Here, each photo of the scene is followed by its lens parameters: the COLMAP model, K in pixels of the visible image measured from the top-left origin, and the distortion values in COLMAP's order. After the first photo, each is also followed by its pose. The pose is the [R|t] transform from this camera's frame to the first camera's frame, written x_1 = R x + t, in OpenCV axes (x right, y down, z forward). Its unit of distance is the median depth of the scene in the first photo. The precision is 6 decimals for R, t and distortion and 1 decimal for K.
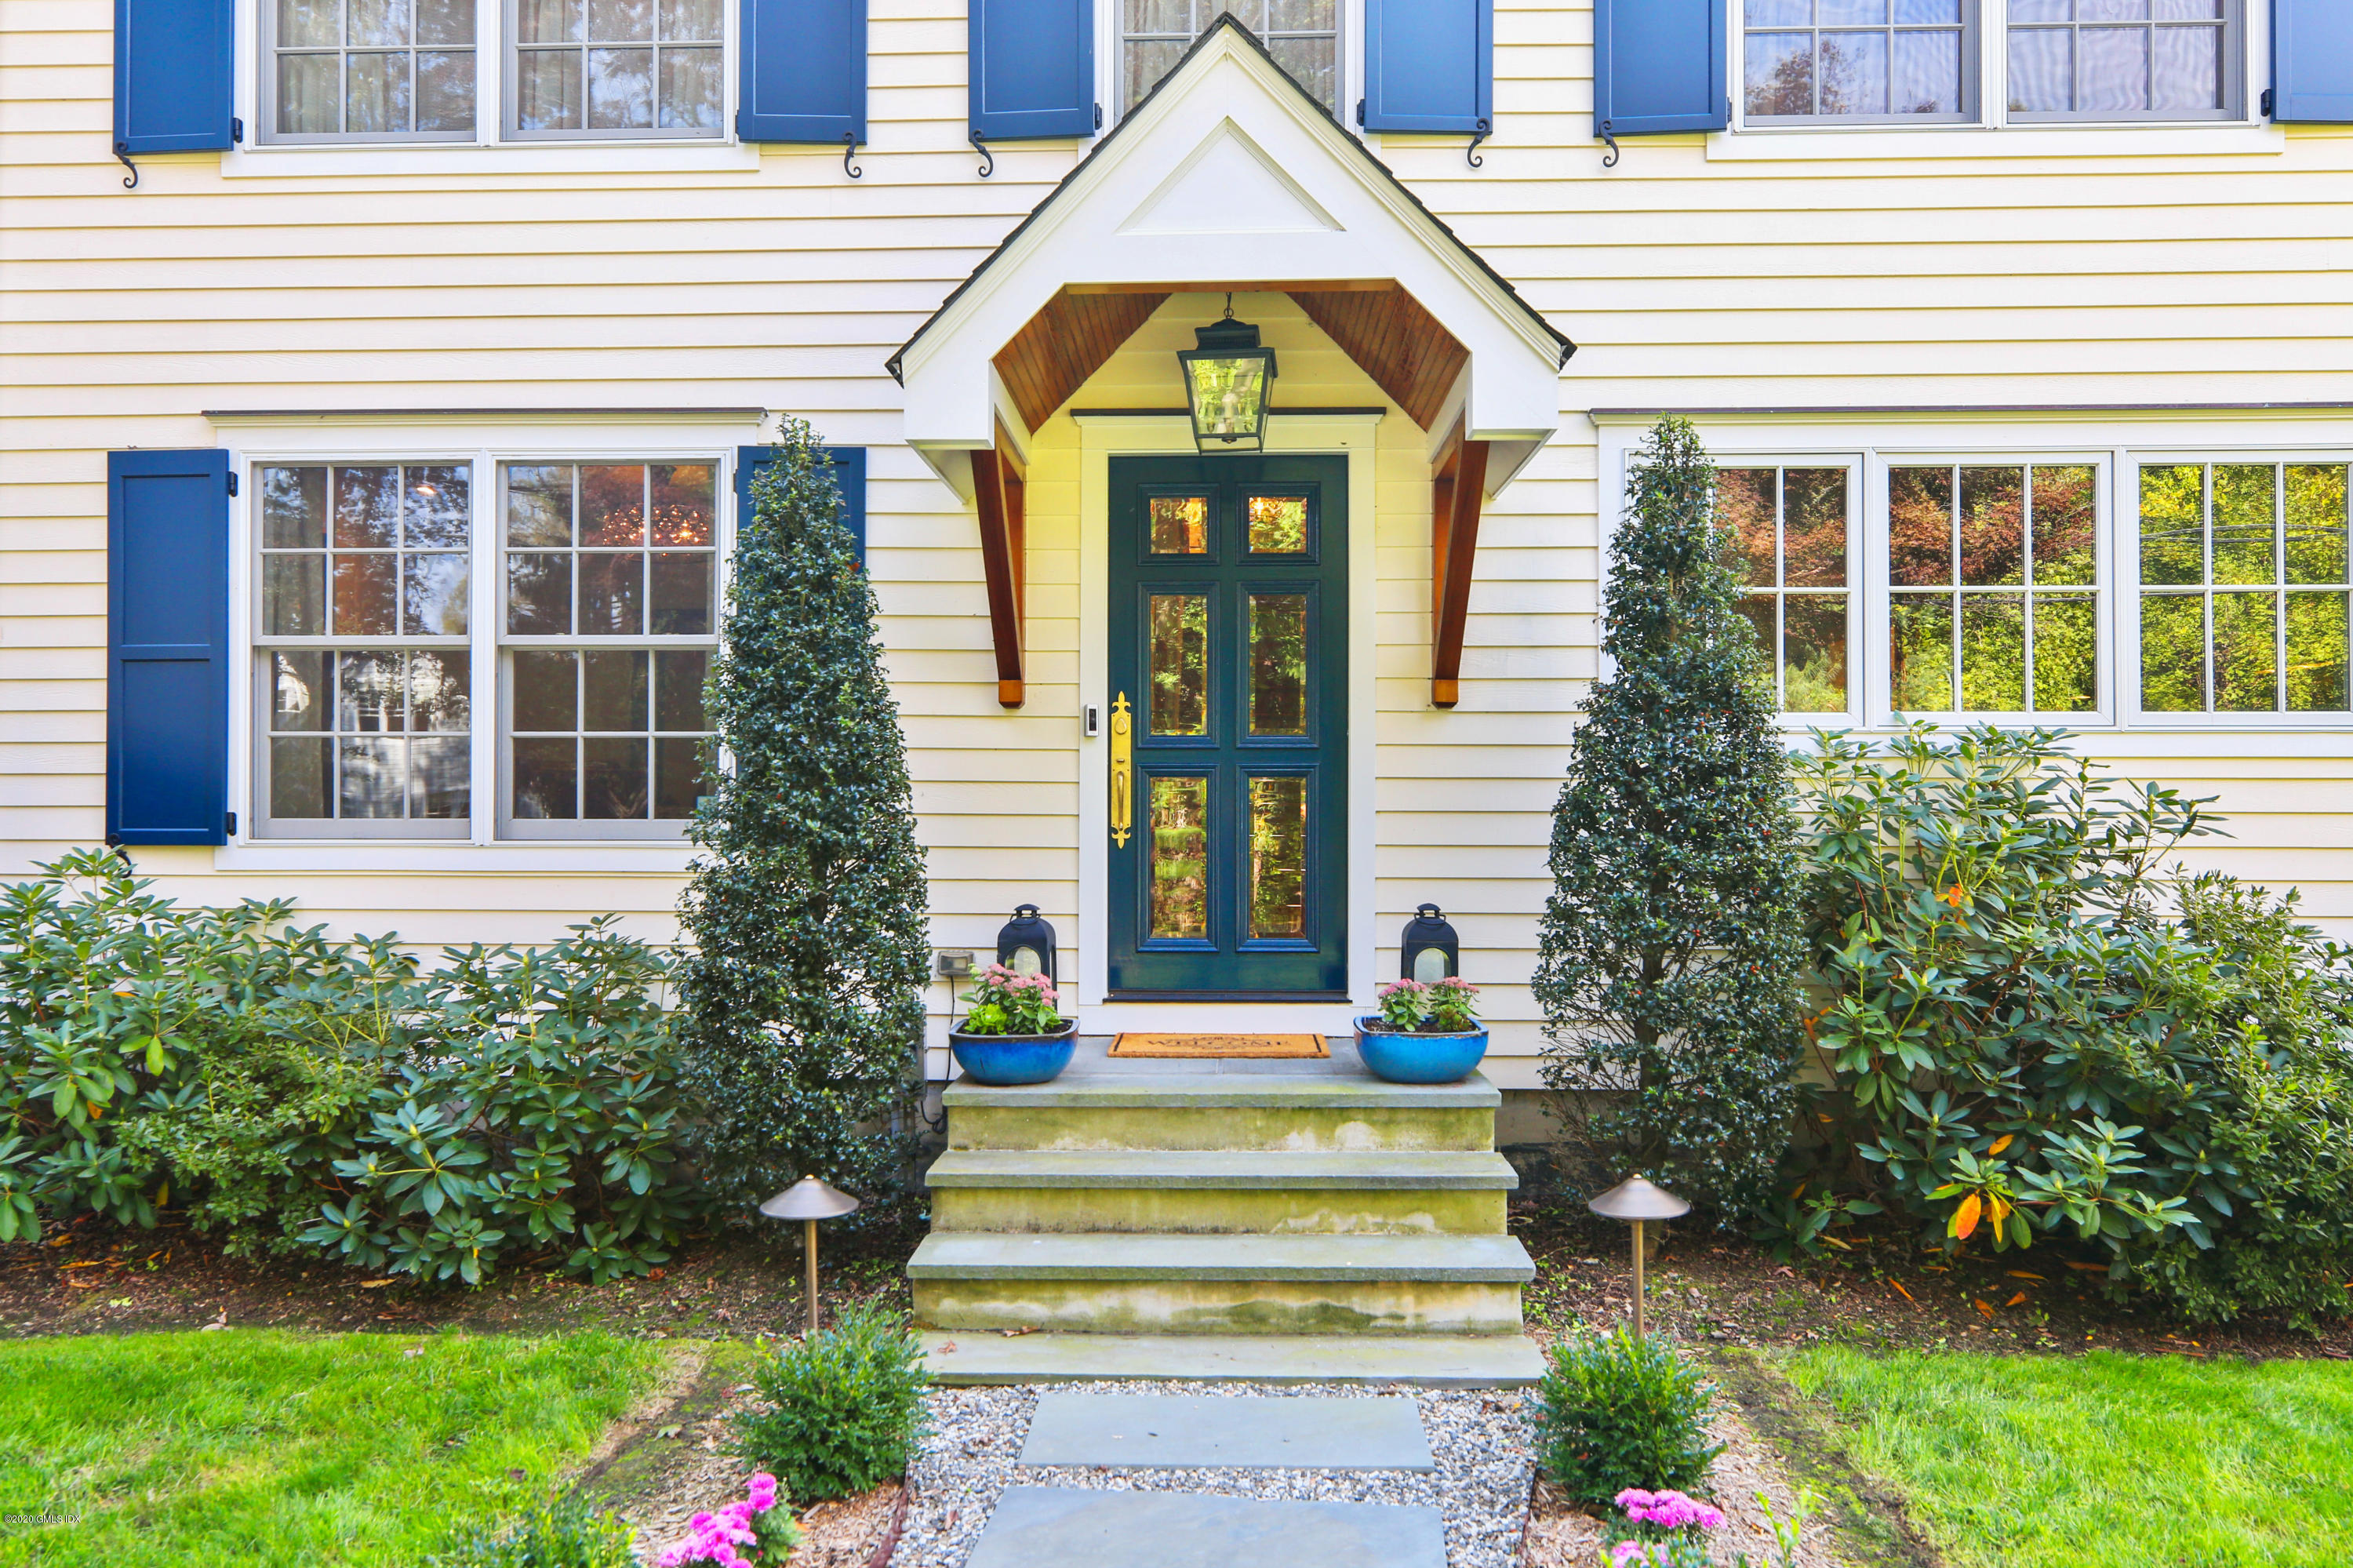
lens RADIAL K [[1620.9, 0, 1175.2], [0, 1620.9, 789.6], [0, 0, 1]] dist [0.000617, -0.001531]
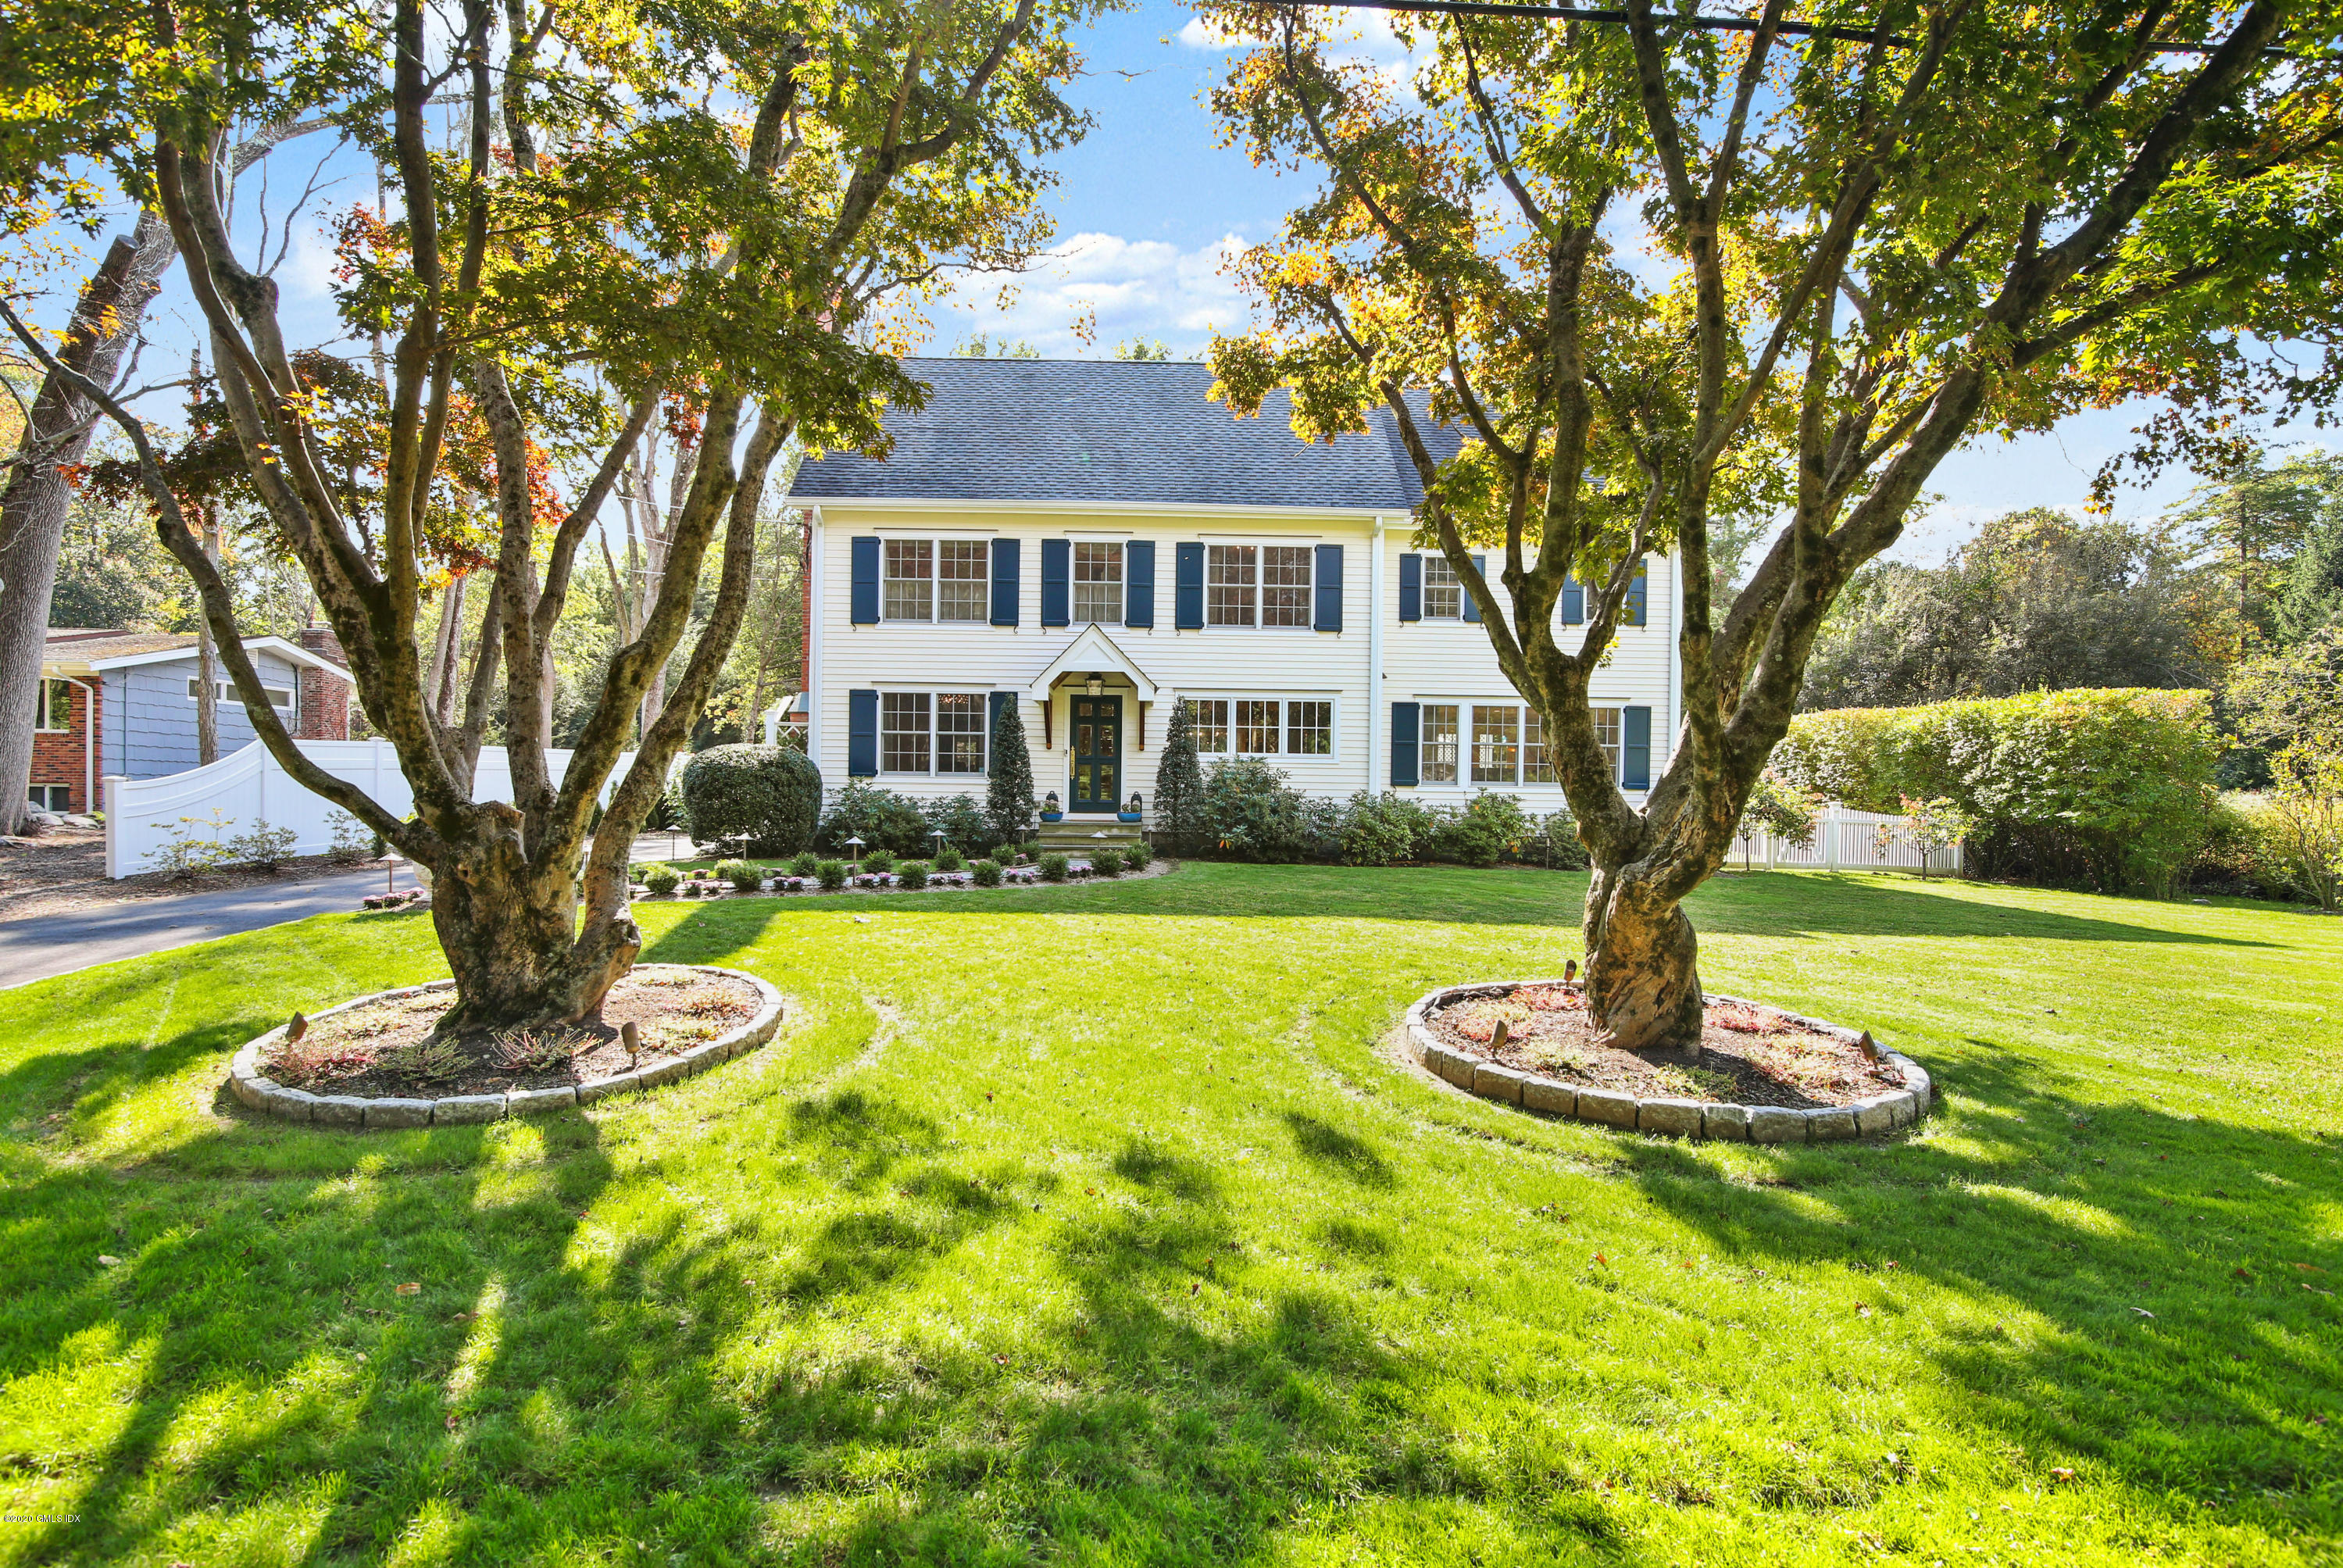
lens RADIAL K [[1113.4, 0, 1175.0], [0, 1113.4, 795.5], [0, 0, 1]] dist [-0.013140, -0.001364]
pose [[0.998186, 0.013251, 0.058731, 0.073401], [-0.013479, 0.999903, 0.003476, 0.065899], [-0.058679, -0.004261, 0.998268, -2.220293]]
